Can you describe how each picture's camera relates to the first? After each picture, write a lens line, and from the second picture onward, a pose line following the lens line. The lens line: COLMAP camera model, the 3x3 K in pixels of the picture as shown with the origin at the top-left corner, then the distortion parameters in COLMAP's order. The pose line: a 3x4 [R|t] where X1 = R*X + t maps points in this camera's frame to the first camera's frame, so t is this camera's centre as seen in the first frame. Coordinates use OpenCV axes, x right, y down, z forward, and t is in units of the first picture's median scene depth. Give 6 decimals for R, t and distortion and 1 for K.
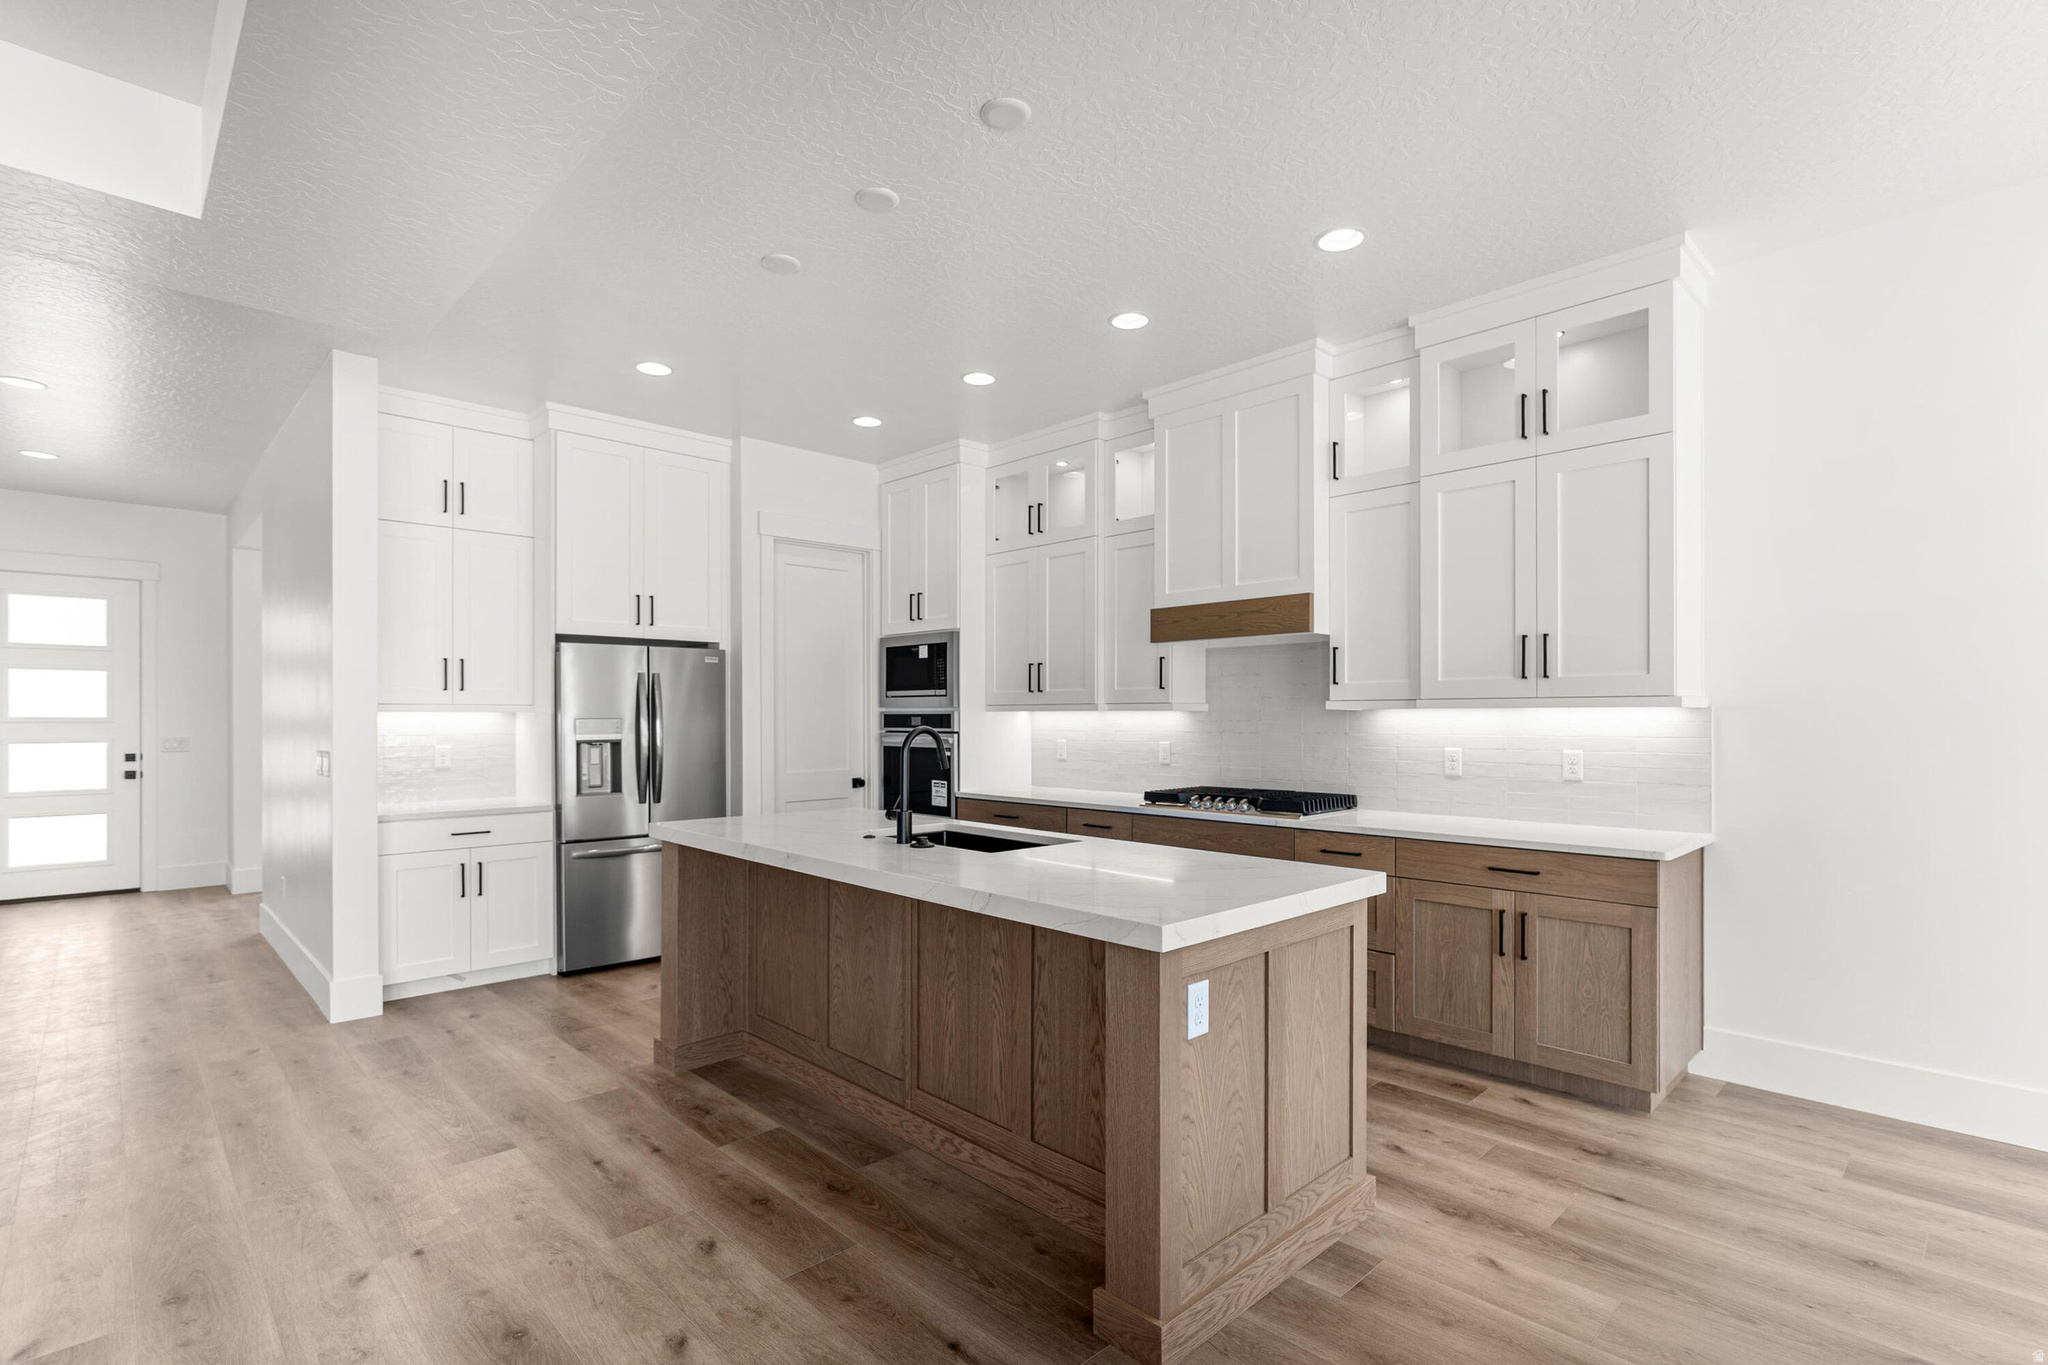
lens RADIAL K [[958.7, 0, 1023.3], [0, 958.7, 719.6], [0, 0, 1]] dist [-0.001909, -0.000192]
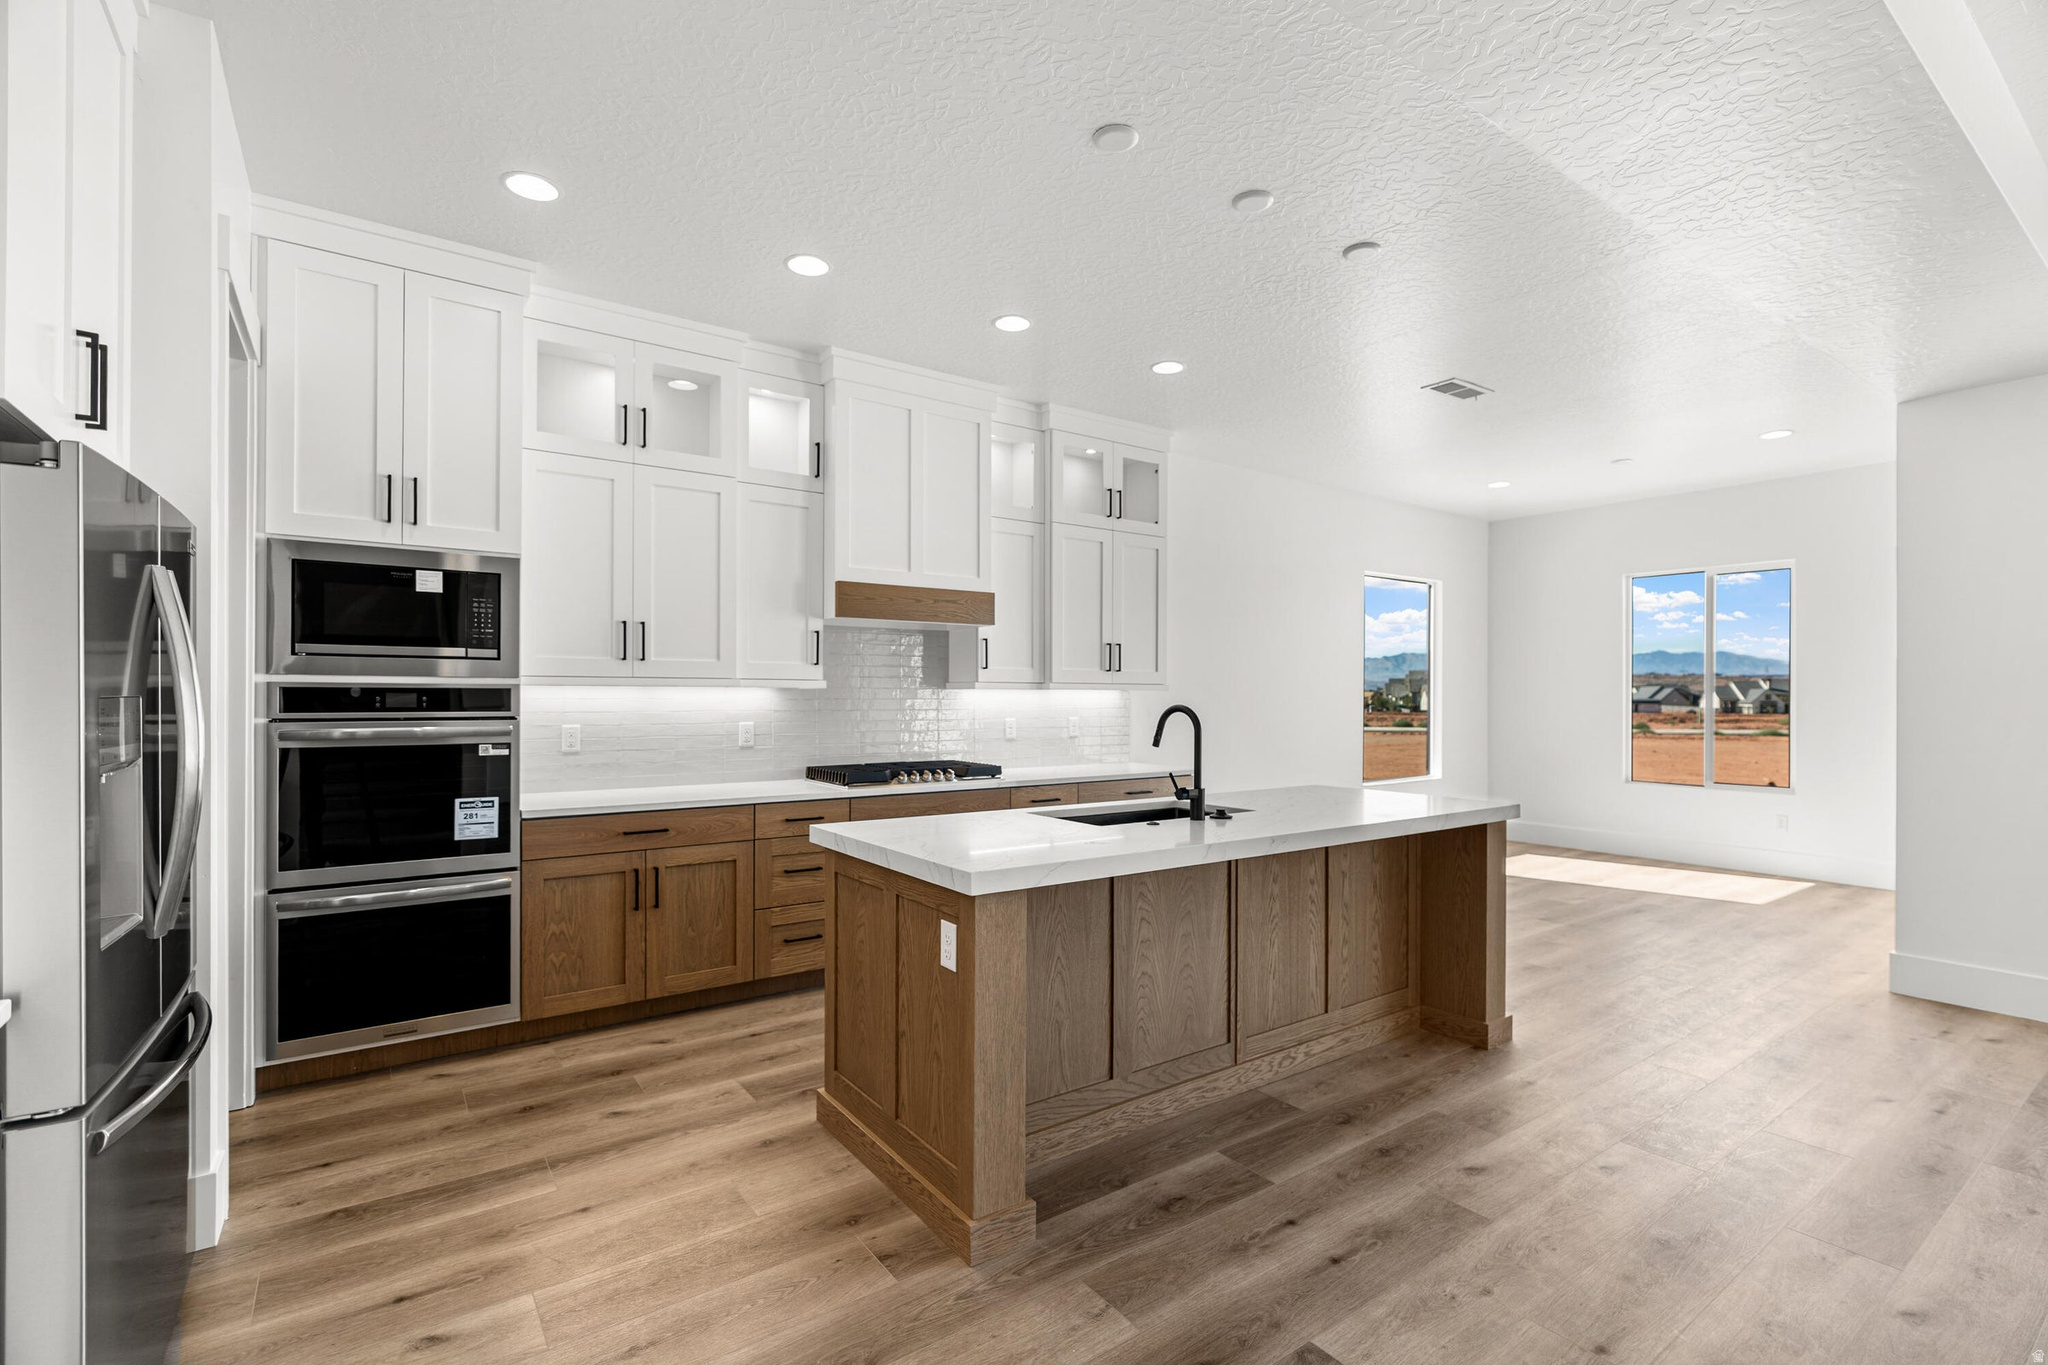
lens RADIAL K [[924.3, 0, 1028.3], [0, 924.3, 689.2], [0, 0, 1]] dist [-0.000994, 0.000225]
pose [[0.145746, 0.006796, 0.989299, -0.945096], [-0.002024, 0.999976, -0.006571, -0.003212], [-0.989320, -0.001045, 0.145756, 0.868359]]
